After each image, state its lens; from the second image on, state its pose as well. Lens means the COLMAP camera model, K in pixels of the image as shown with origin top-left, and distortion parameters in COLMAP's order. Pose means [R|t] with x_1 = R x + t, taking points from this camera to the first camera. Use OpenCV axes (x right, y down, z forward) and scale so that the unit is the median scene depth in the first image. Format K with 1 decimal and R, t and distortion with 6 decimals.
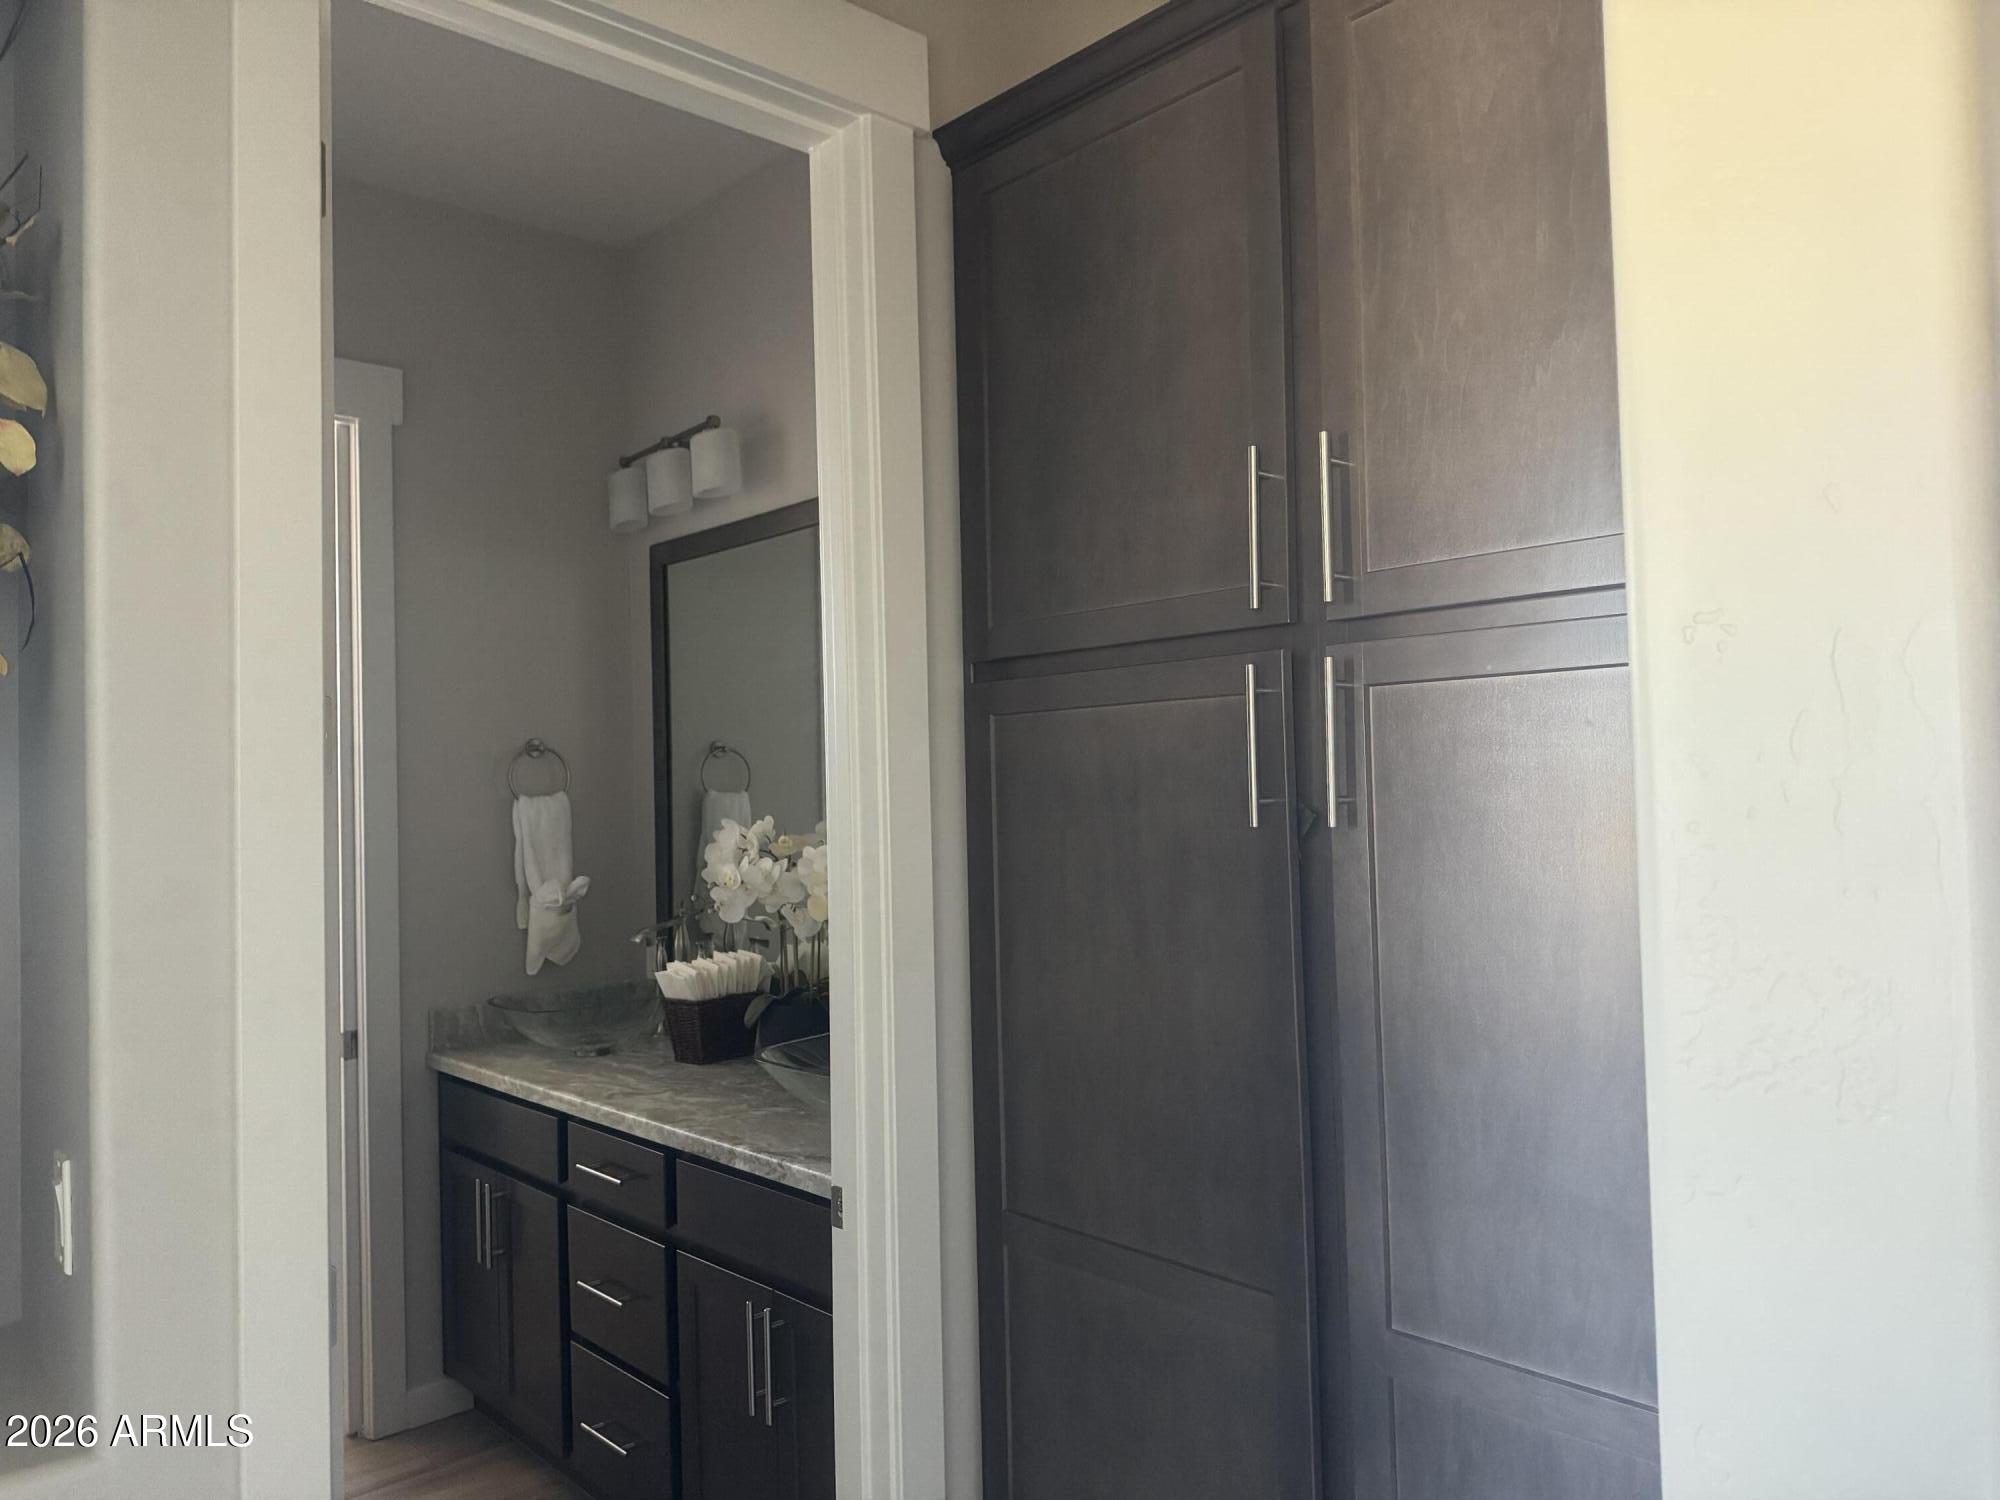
lens RADIAL K [[1423.3, 0, 1021.5], [0, 1423.3, 761.1], [0, 0, 1]] dist [0.060343, -0.077131]
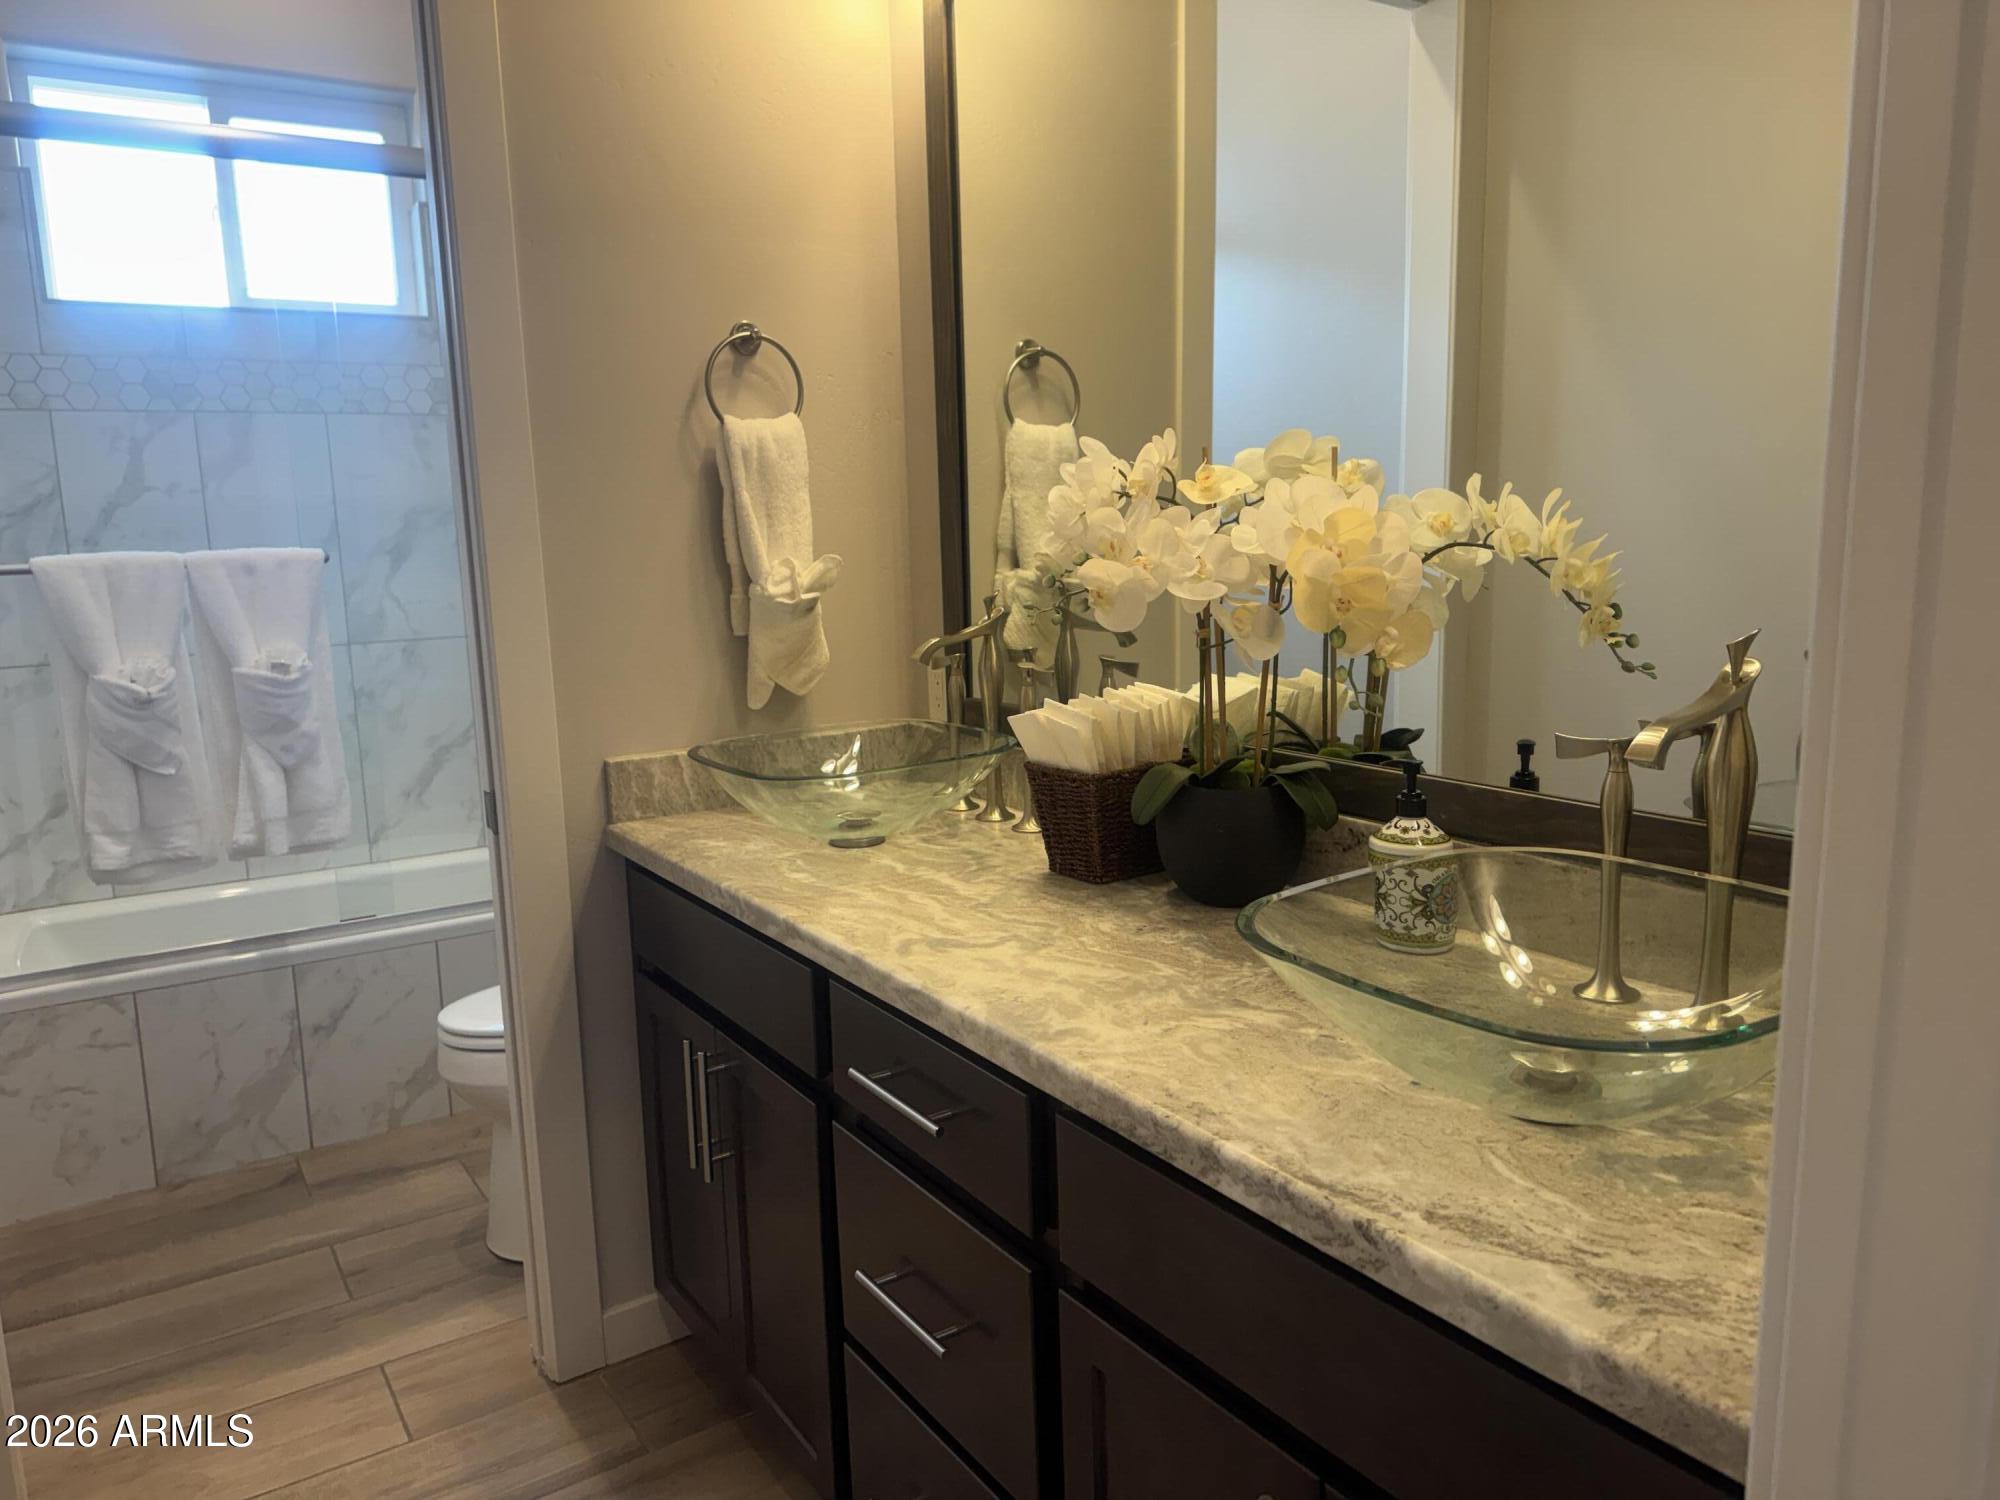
lens RADIAL K [[1423.3, 0, 985.1], [0, 1423.3, 747.0], [0, 0, 1]] dist [0.060343, -0.077131]
pose [[0.985974, 0.027761, -0.164575, -0.159449], [0.003390, 0.982536, 0.186044, 0.055933], [0.166866, -0.183992, 0.968660, 0.465148]]
